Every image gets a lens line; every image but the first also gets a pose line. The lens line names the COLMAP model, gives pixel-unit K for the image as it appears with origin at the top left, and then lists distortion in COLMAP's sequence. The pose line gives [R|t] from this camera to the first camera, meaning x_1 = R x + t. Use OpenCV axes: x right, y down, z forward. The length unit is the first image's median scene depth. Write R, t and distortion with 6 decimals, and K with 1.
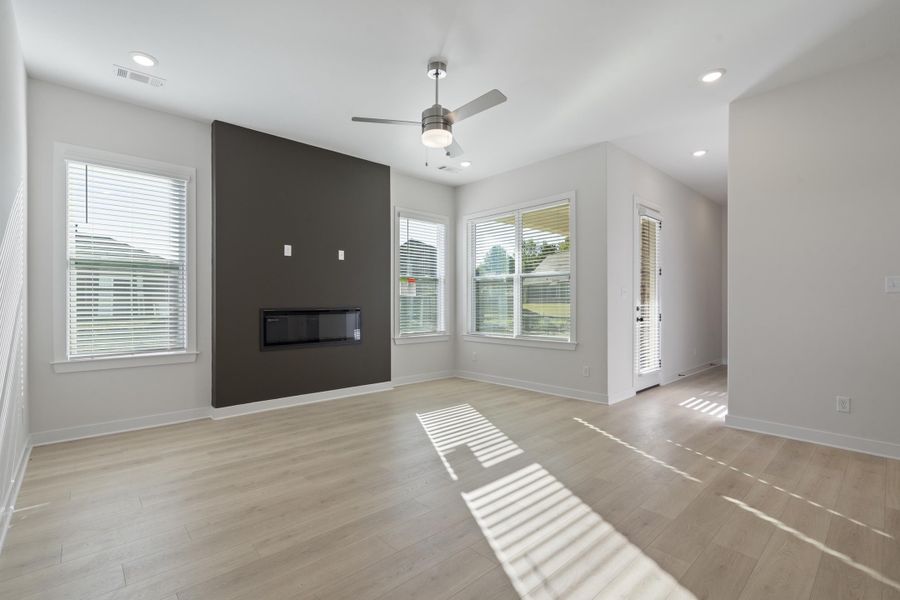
lens RADIAL K [[405.9, 0, 440.0], [0, 405.9, 304.2], [0, 0, 1]] dist [-0.001594, -0.000088]
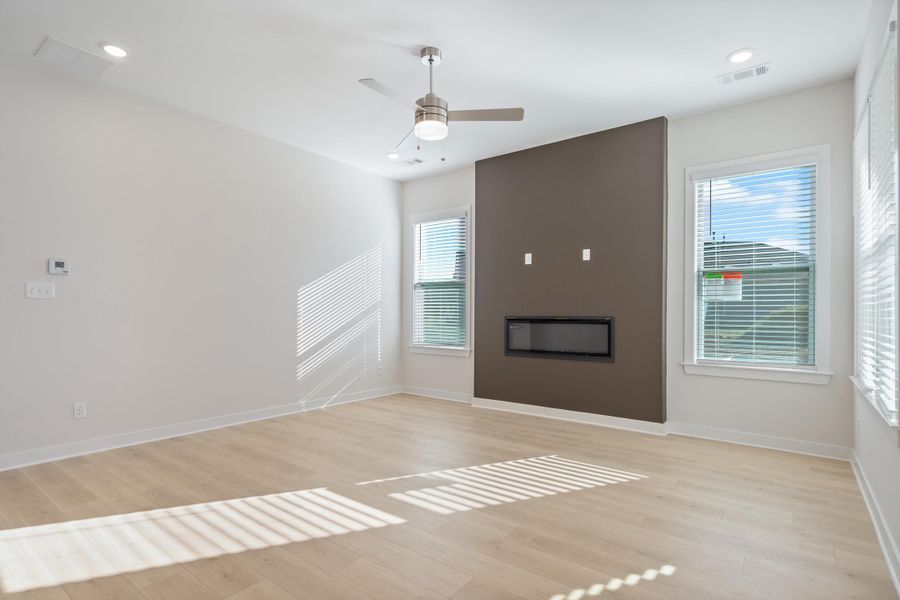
lens RADIAL K [[457.8, 0, 445.6], [0, 457.8, 310.8], [0, 0, 1]] dist [-0.006277, -0.000441]
pose [[0.180579, 0.001311, -0.983560, 1.008287], [-0.005909, 0.999983, 0.000248, -0.003189], [0.983543, 0.005767, 0.180583, 0.845025]]
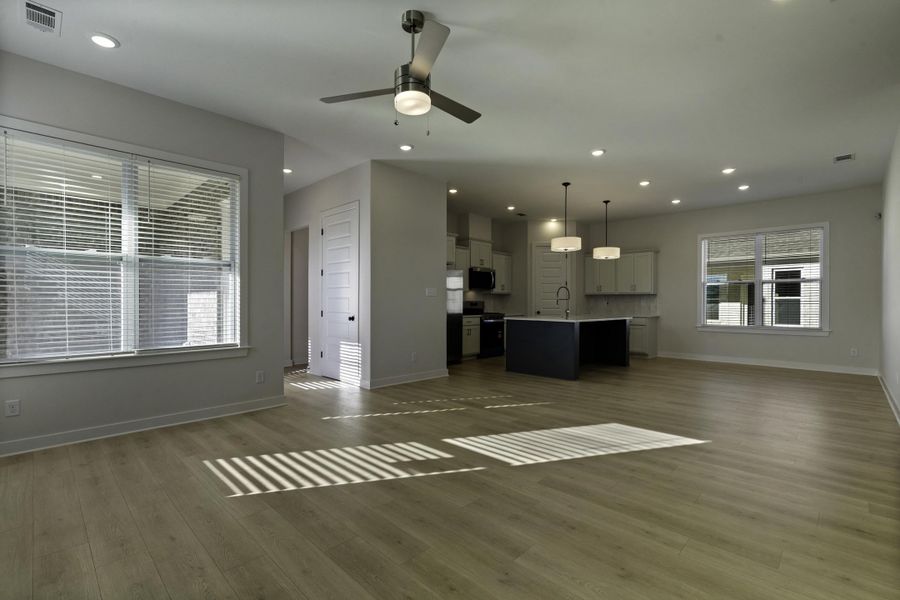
lens RADIAL K [[405.9, 0, 440.0], [0, 405.9, 304.2], [0, 0, 1]] dist [-0.001594, -0.000088]
pose [[-0.050260, -0.001866, 0.998734, -0.843145], [0.000649, 0.999998, 0.001901, 0.004443], [-0.998736, 0.000743, -0.050259, 0.979789]]
